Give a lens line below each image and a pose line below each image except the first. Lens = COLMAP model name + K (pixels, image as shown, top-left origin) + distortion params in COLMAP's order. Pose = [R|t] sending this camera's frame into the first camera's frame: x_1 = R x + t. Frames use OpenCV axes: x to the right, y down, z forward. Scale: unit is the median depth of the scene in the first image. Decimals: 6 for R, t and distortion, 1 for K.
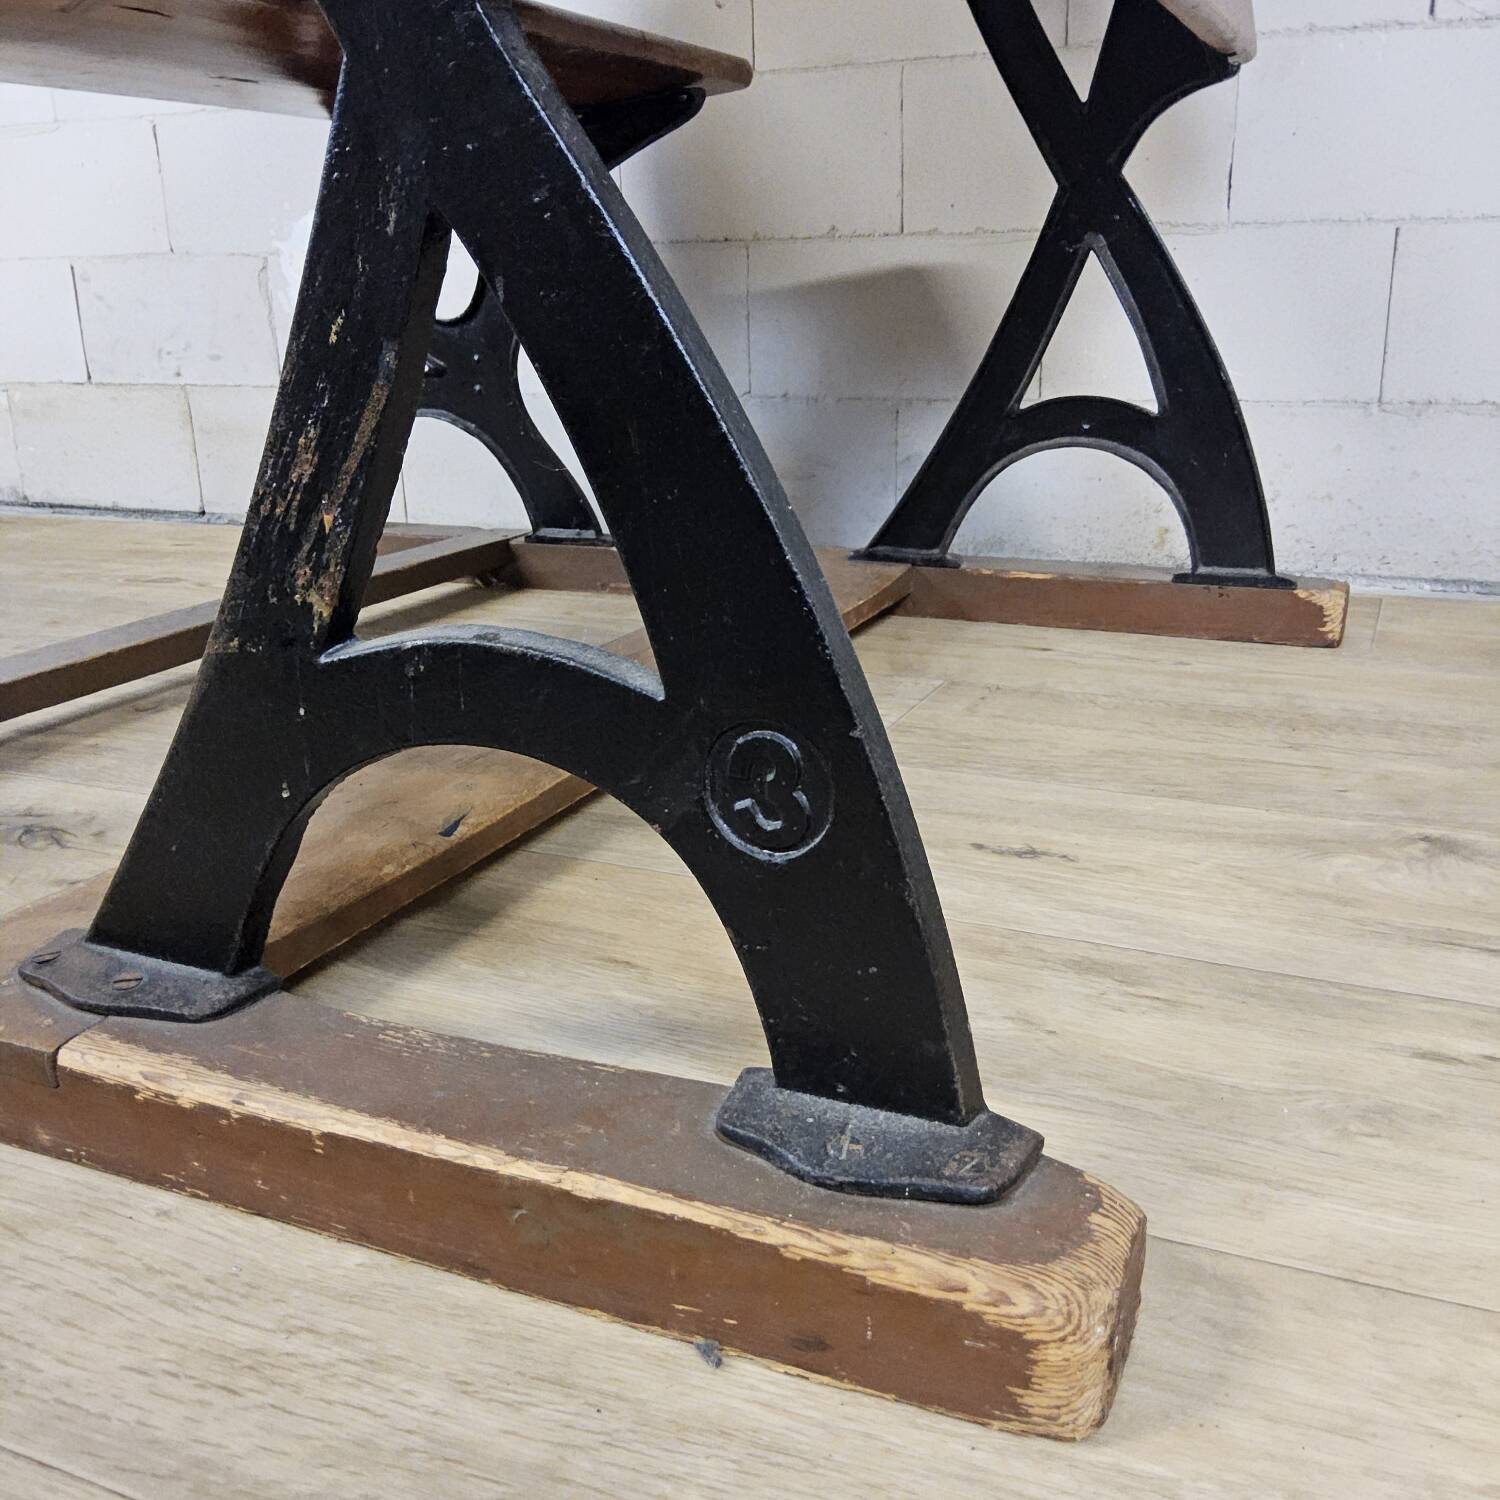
lens RADIAL K [[1523.2, 0, 742.3], [0, 1523.2, 744.9], [0, 0, 1]] dist [0.009474, 0.000000]
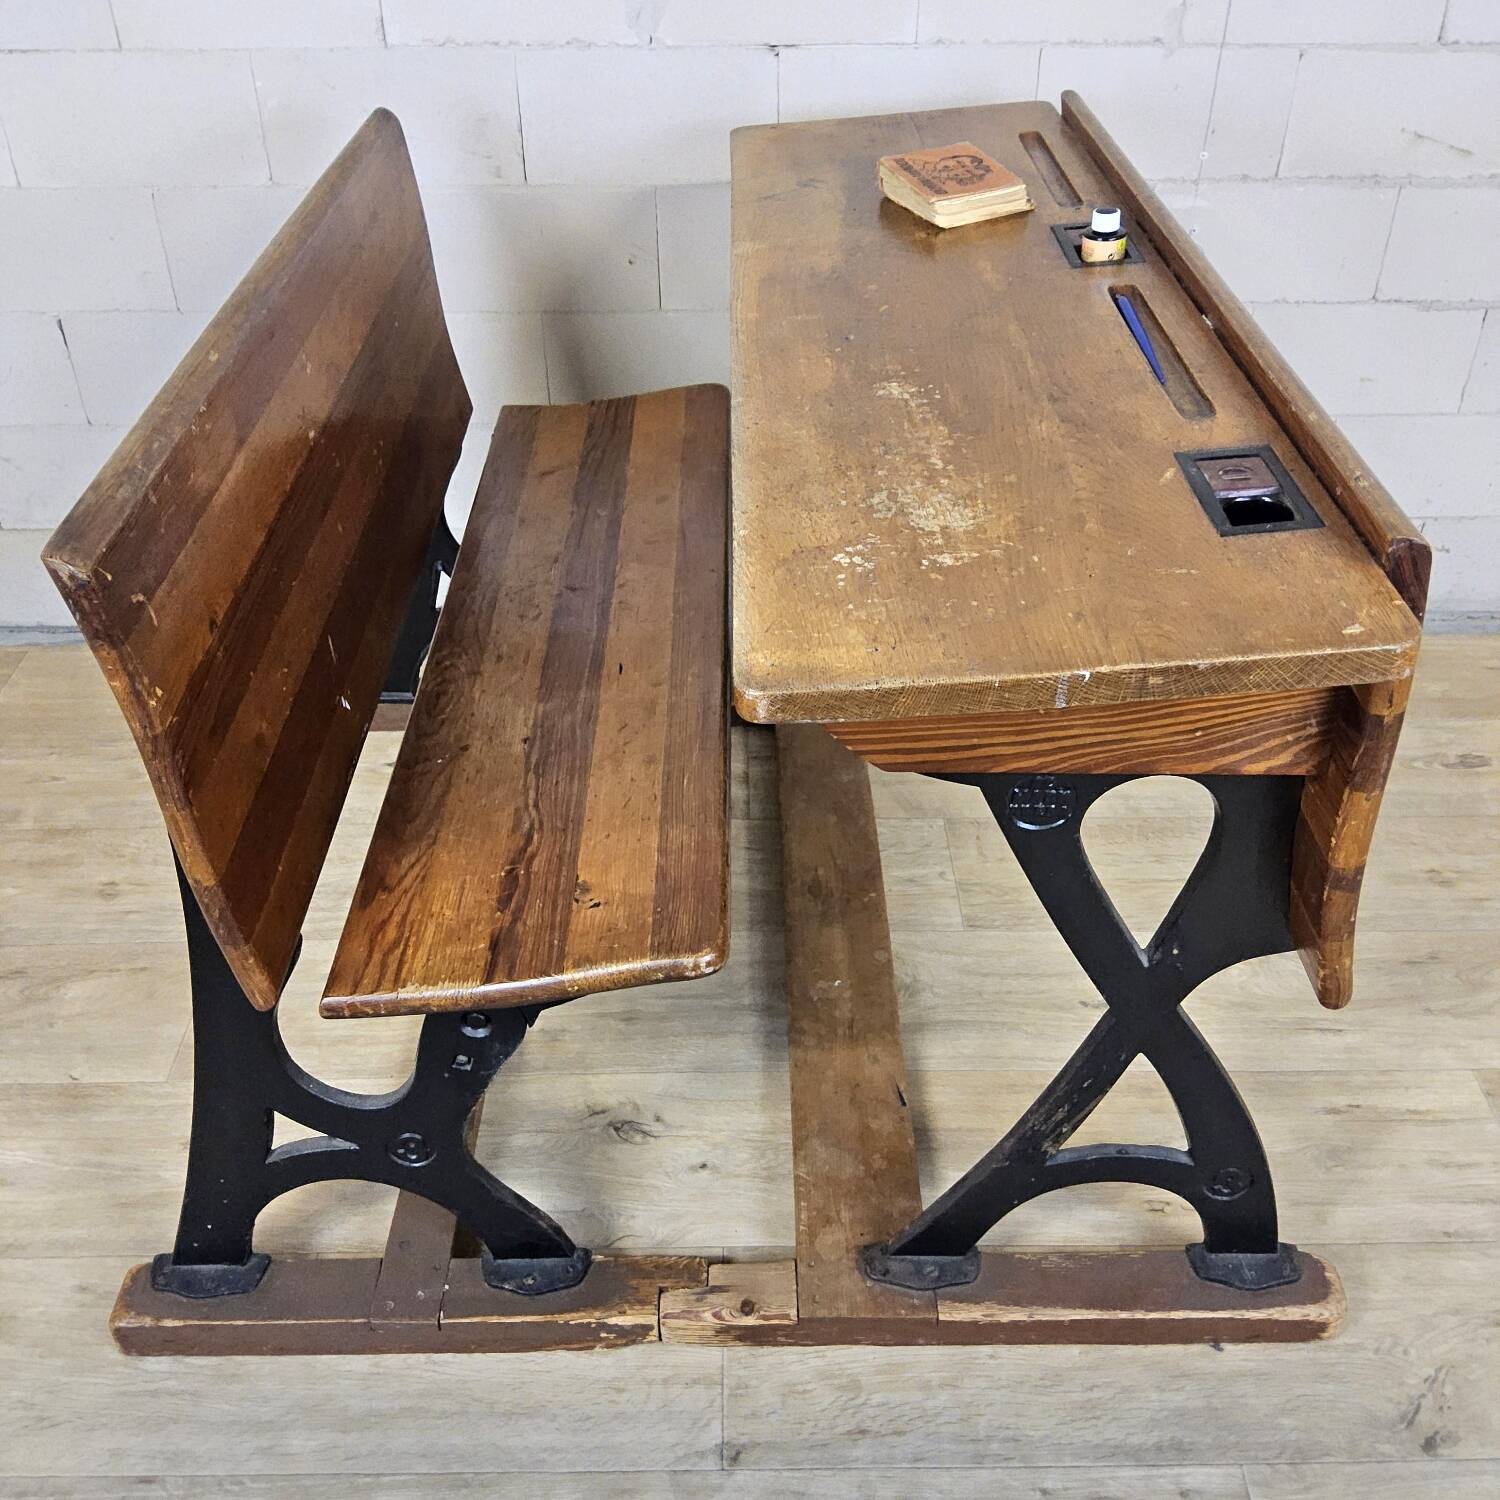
lens RADIAL K [[1523.2, 0, 743.1], [0, 1523.2, 765.2], [0, 0, 1]] dist [0.009474, 0.000000]
pose [[0.909475, -0.233178, 0.344214, -0.594690], [0.108602, 0.932413, 0.344690, -0.658701], [-0.401323, -0.276105, 0.873330, -0.346014]]
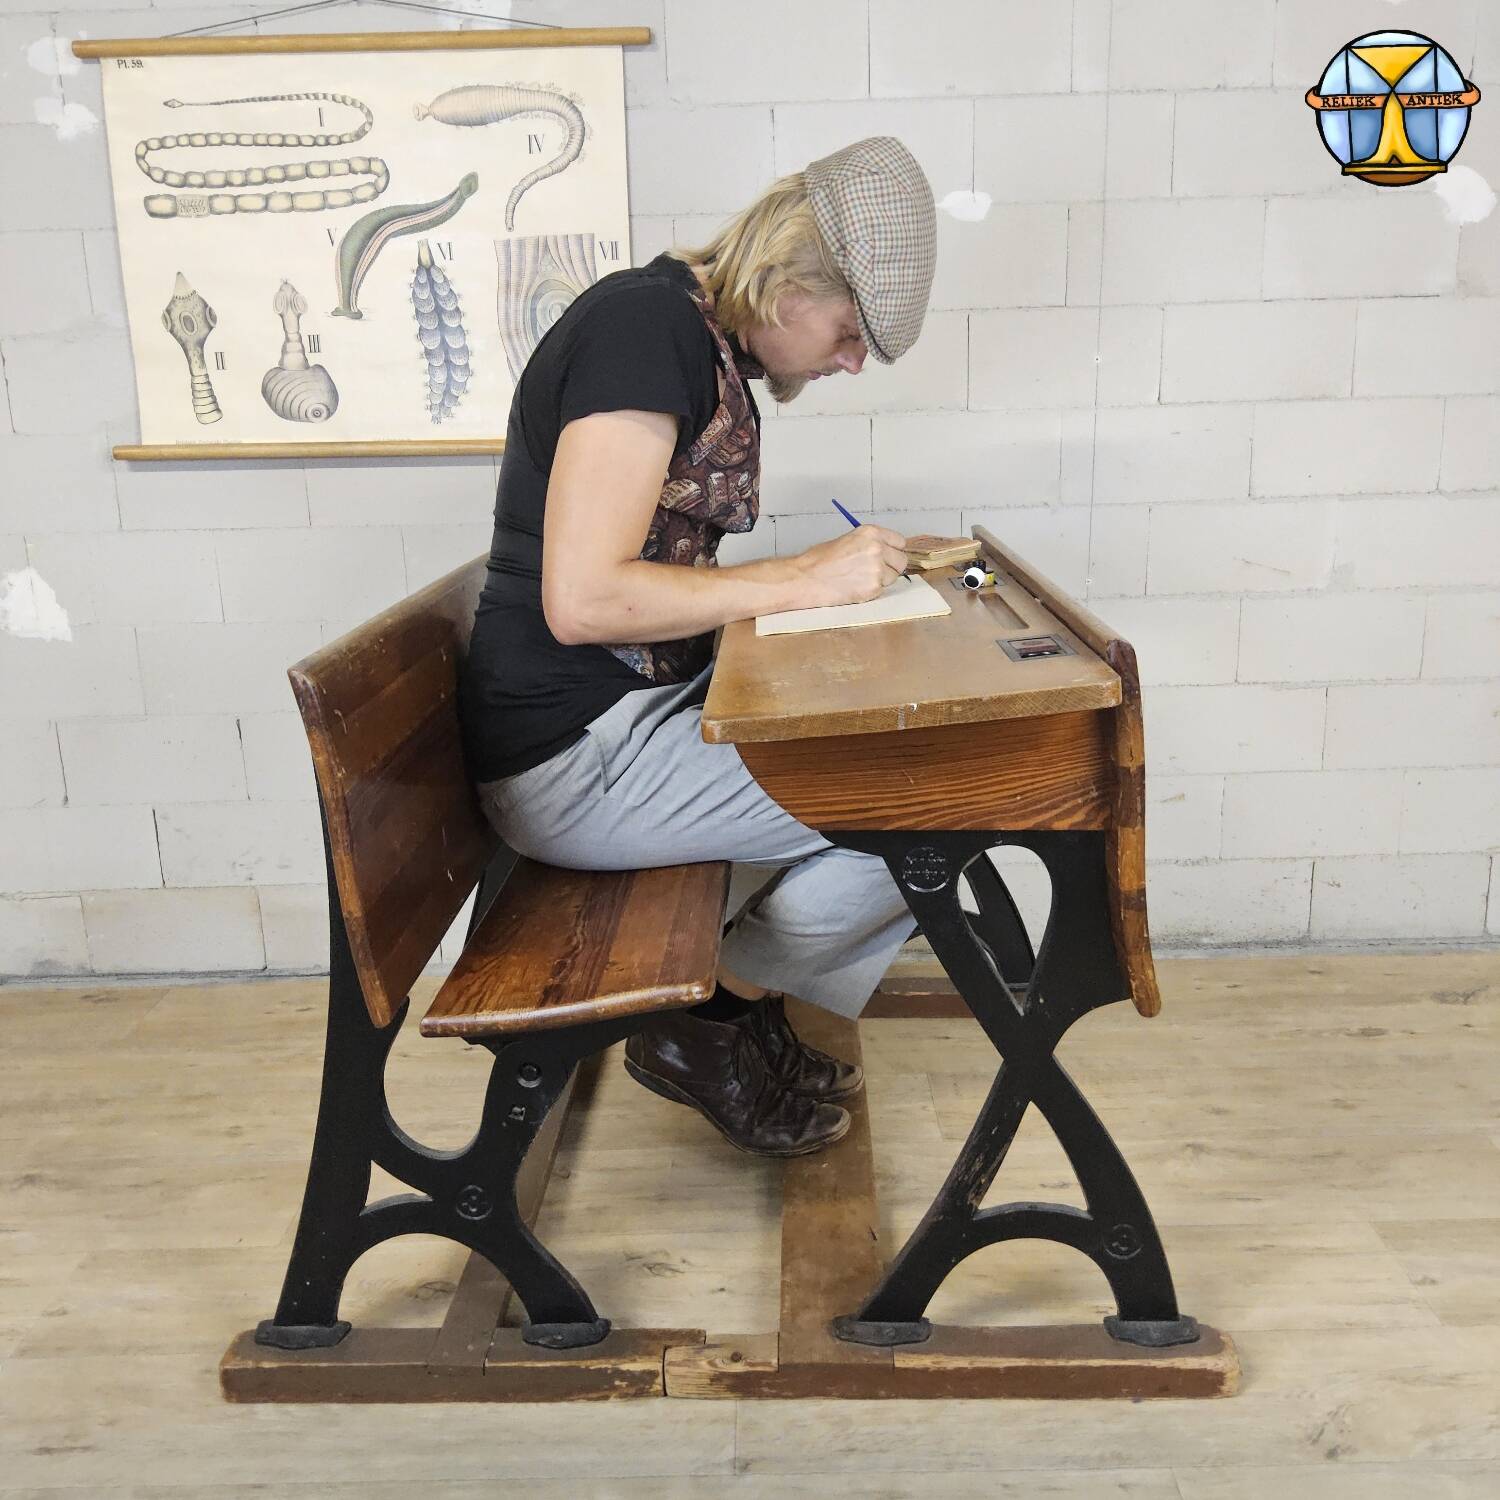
lens RADIAL K [[1523.2, 0, 736.4], [0, 1523.2, 732.6], [0, 0, 1]] dist [0.009474, 0.000000]
pose [[0.924823, -0.098268, 0.367487, -0.738941], [0.124379, 0.991073, -0.047996, -0.398342], [-0.359490, 0.090095, 0.928789, -0.773406]]
